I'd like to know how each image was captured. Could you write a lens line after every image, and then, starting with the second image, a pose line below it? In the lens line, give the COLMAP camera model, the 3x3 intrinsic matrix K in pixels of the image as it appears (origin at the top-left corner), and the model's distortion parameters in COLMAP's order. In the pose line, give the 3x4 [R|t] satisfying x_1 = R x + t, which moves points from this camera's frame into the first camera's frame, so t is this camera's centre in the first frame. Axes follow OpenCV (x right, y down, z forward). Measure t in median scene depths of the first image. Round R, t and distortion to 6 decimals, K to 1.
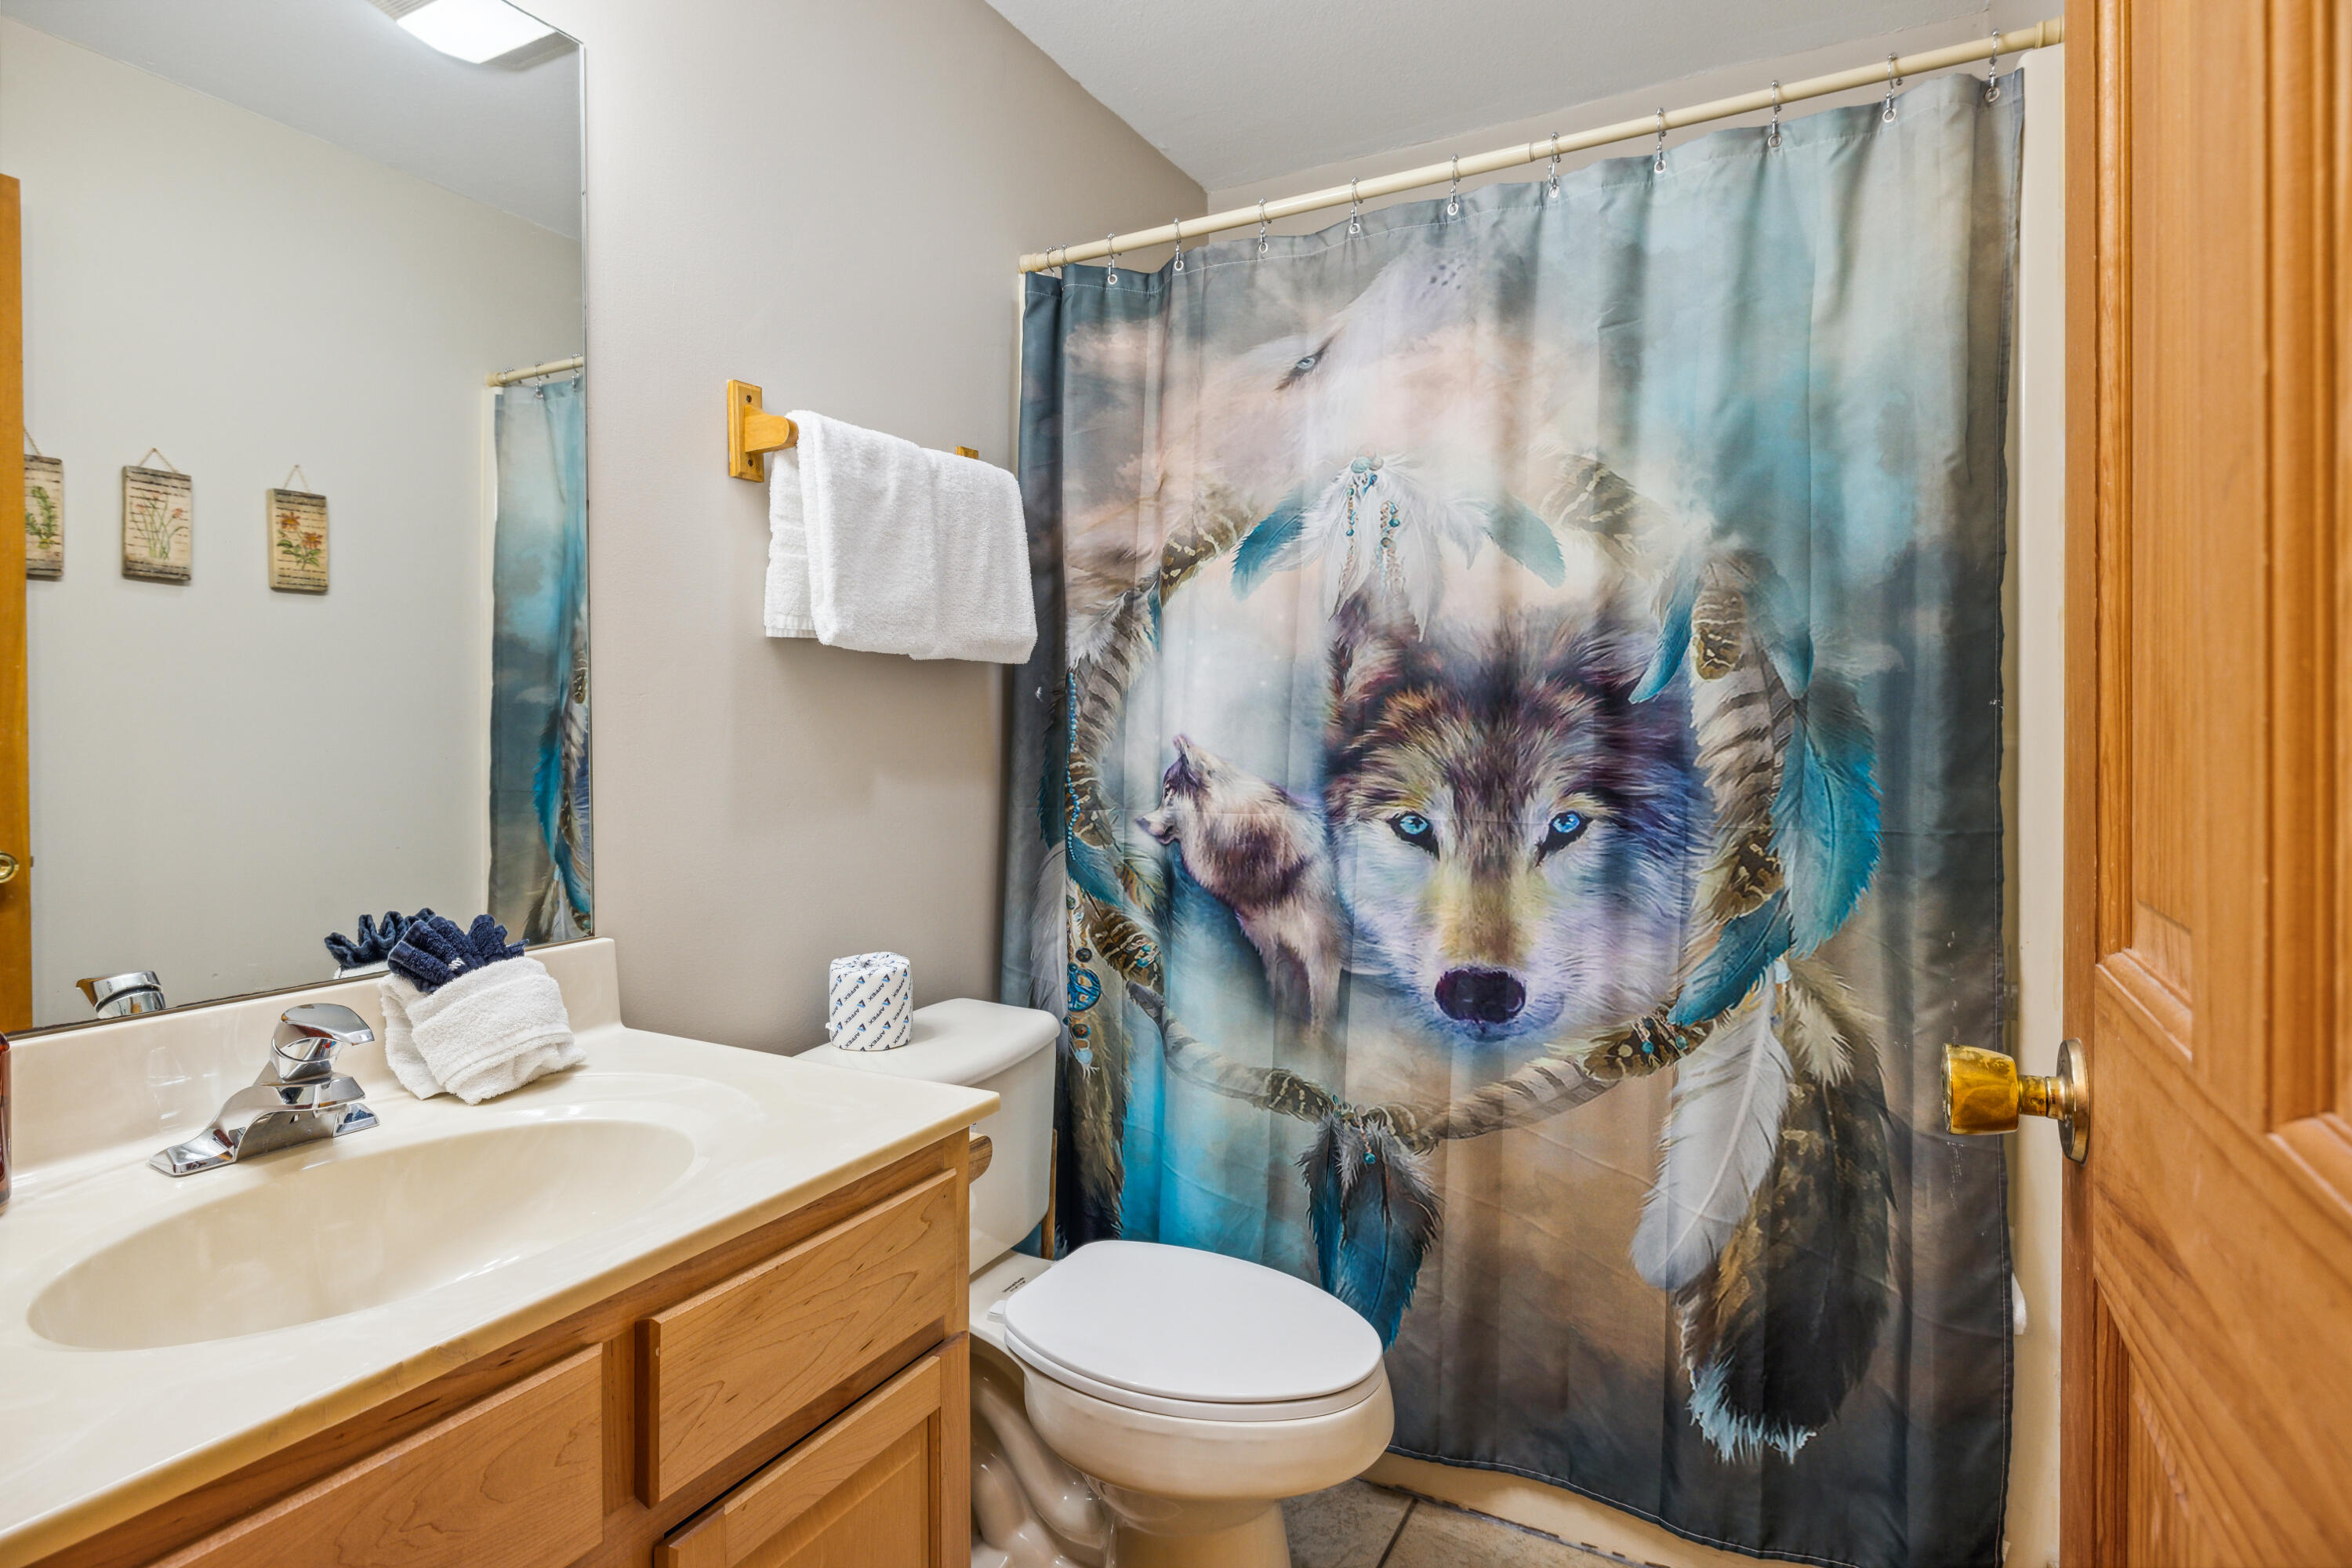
lens RADIAL K [[1260.9, 0, 1178.7], [0, 1260.9, 730.0], [0, 0, 1]] dist [-0.002527, -0.000412]
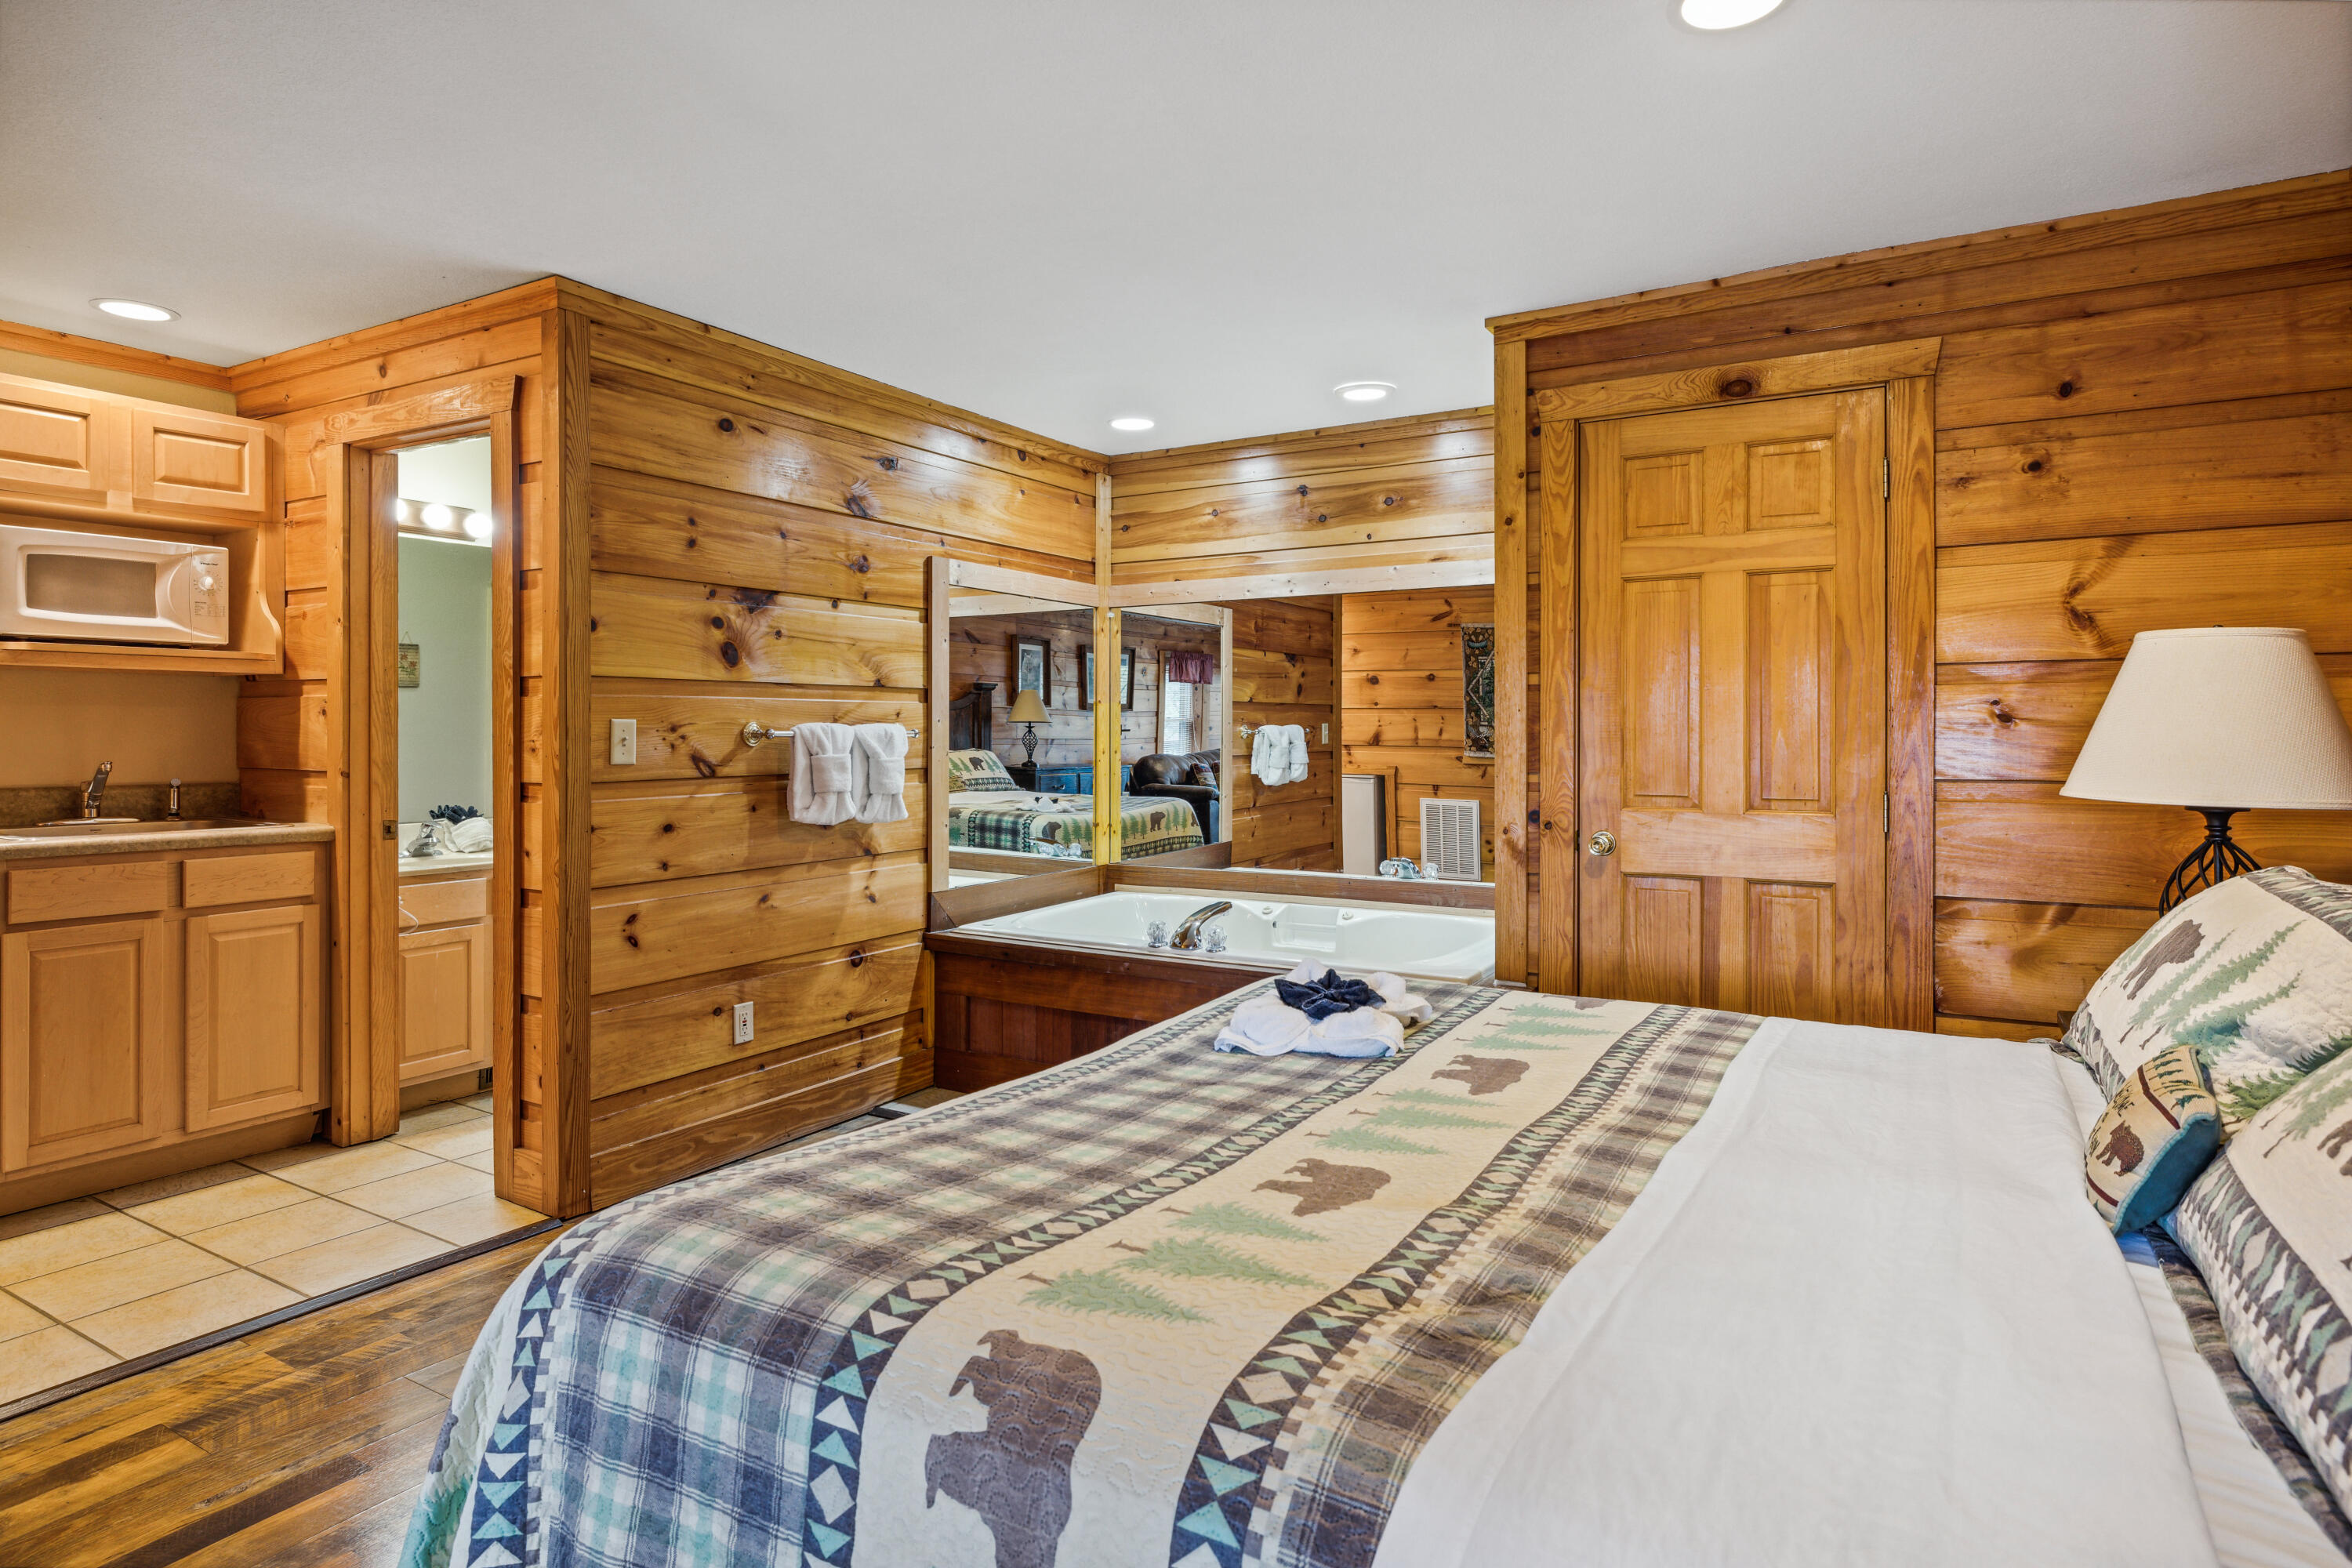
lens RADIAL K [[1274.2, 0, 1166.6], [0, 1274.2, 743.4], [0, 0, 1]] dist [-0.000459, -0.000652]
pose [[0.998954, 0.003792, -0.045579, 1.251406], [-0.003280, 0.999931, 0.011304, -0.062813], [0.045618, -0.011143, 0.998897, -1.992635]]
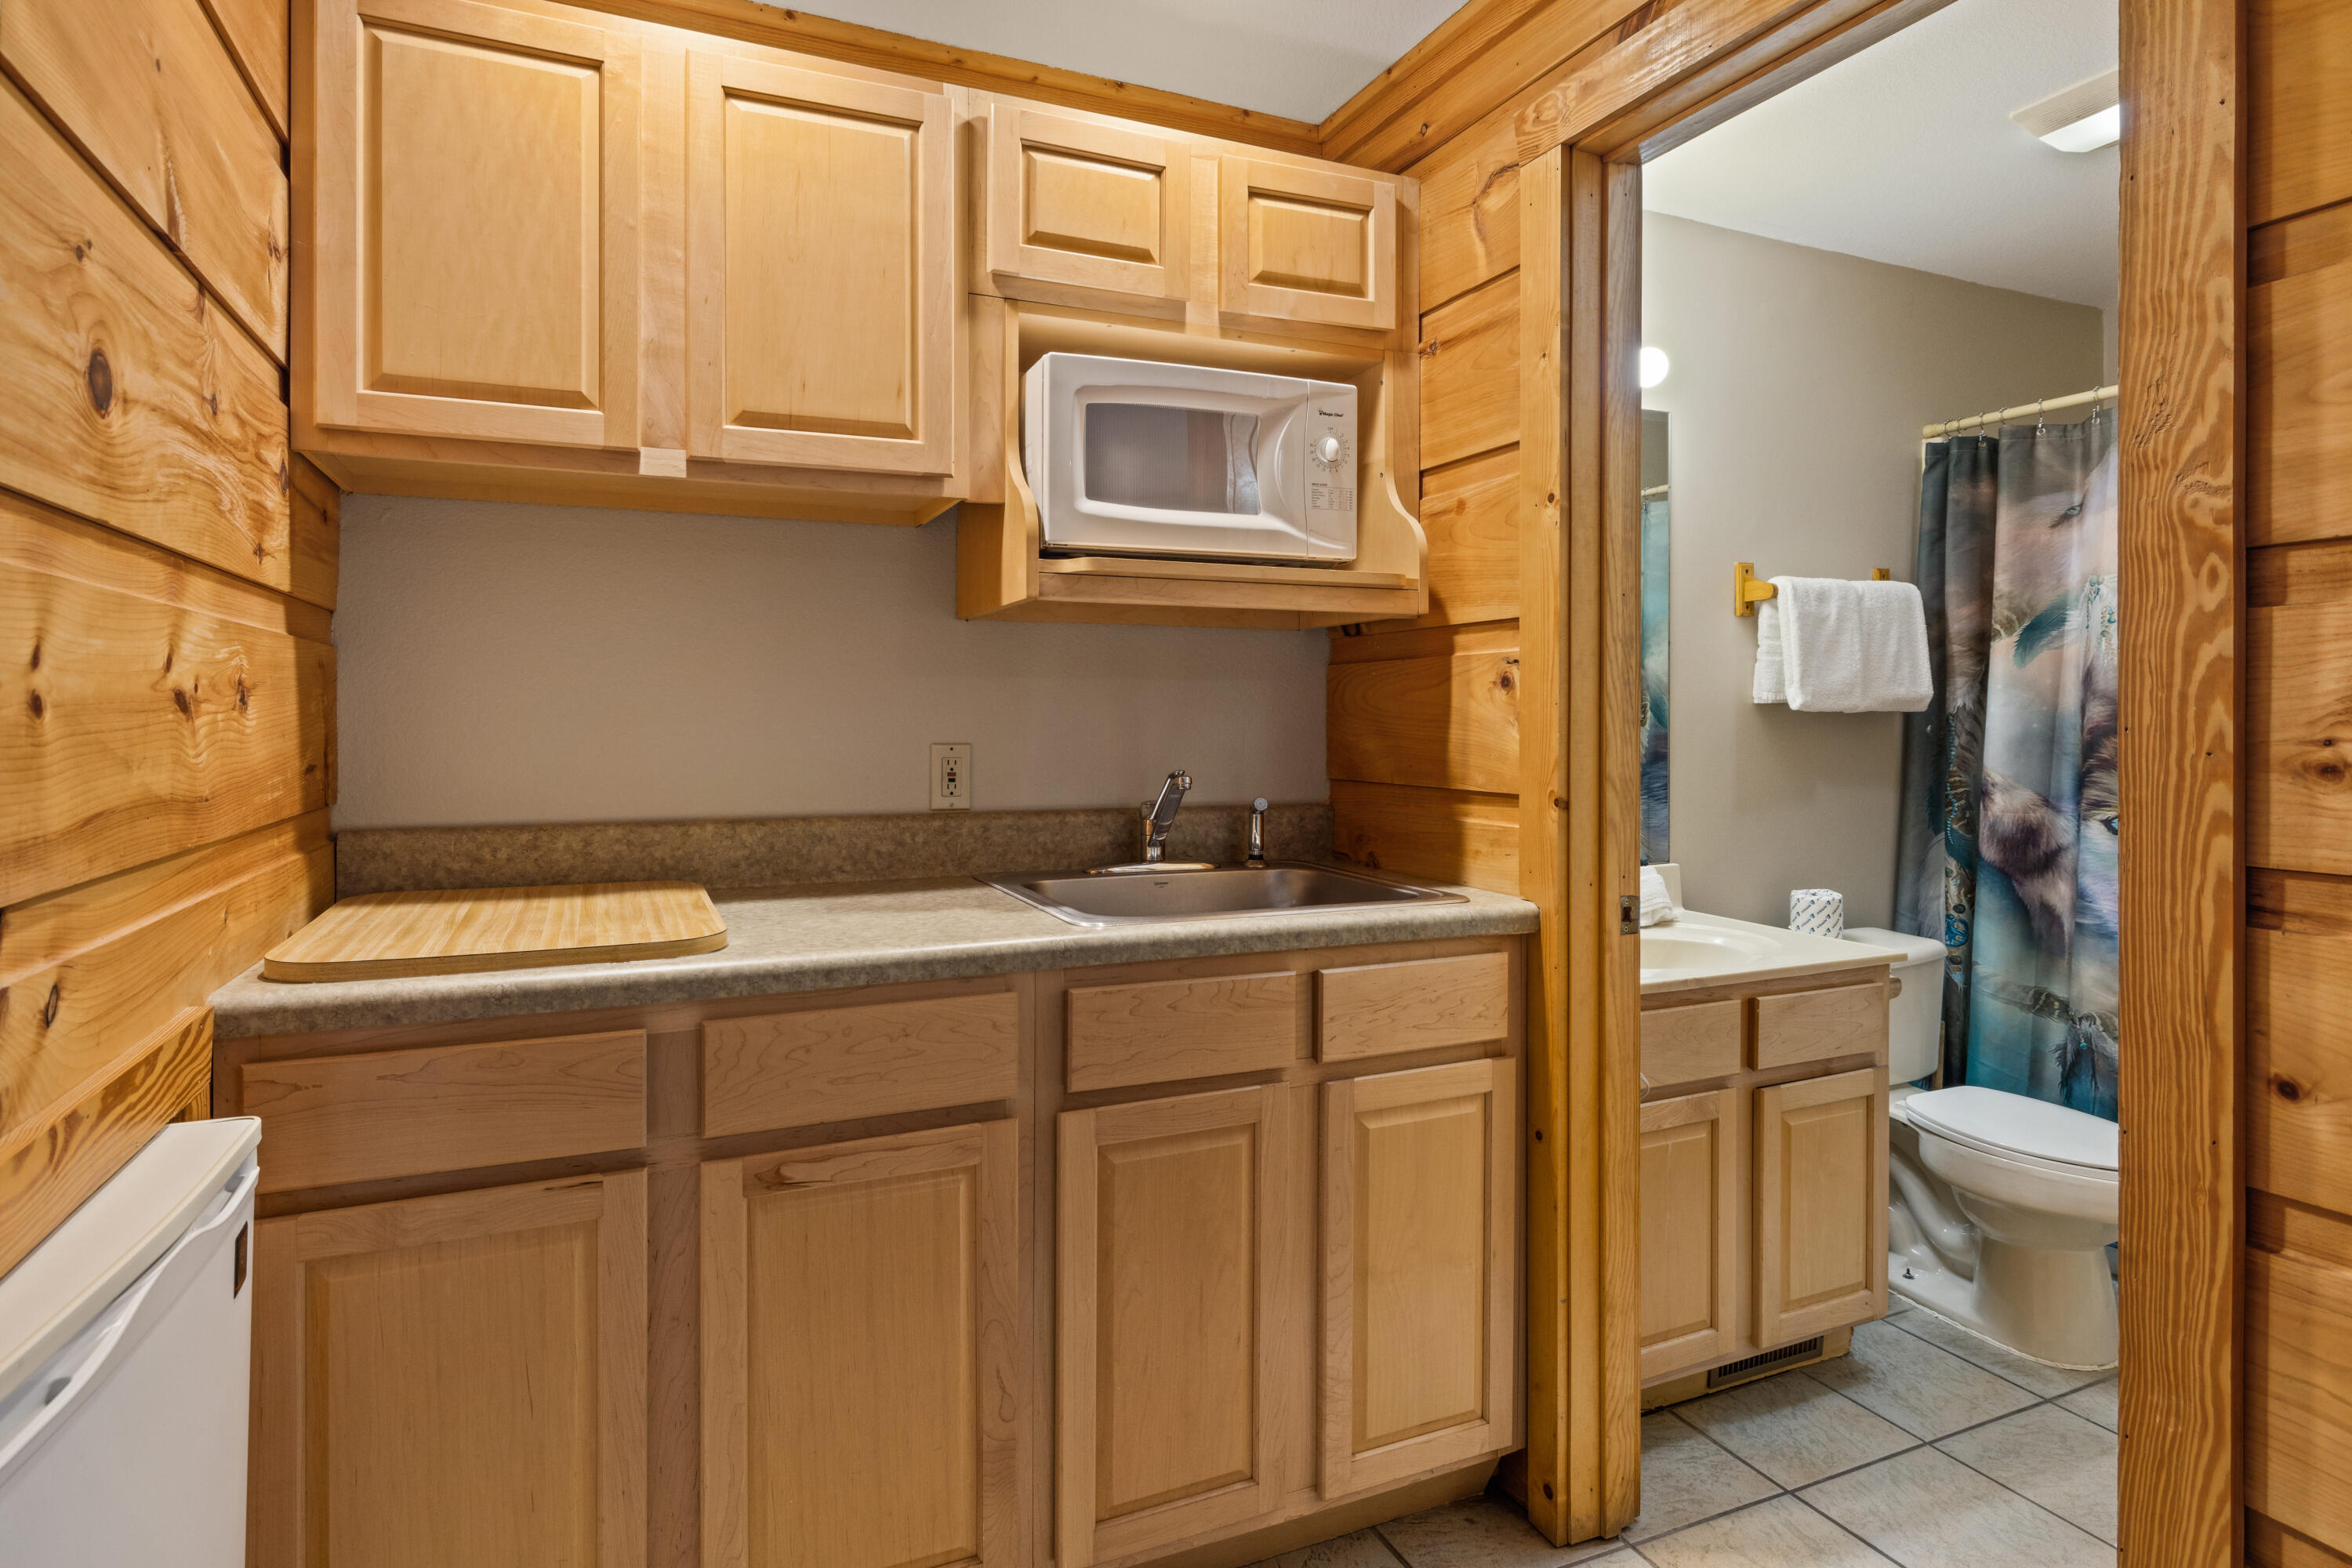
lens RADIAL K [[1260.9, 0, 1178.7], [0, 1260.9, 730.0], [0, 0, 1]] dist [-0.002527, -0.000412]
pose [[0.795534, 0.007175, -0.605867, 0.102540], [-0.000853, 0.999942, 0.010722, -0.055073], [0.605909, -0.008013, 0.795494, -0.904391]]
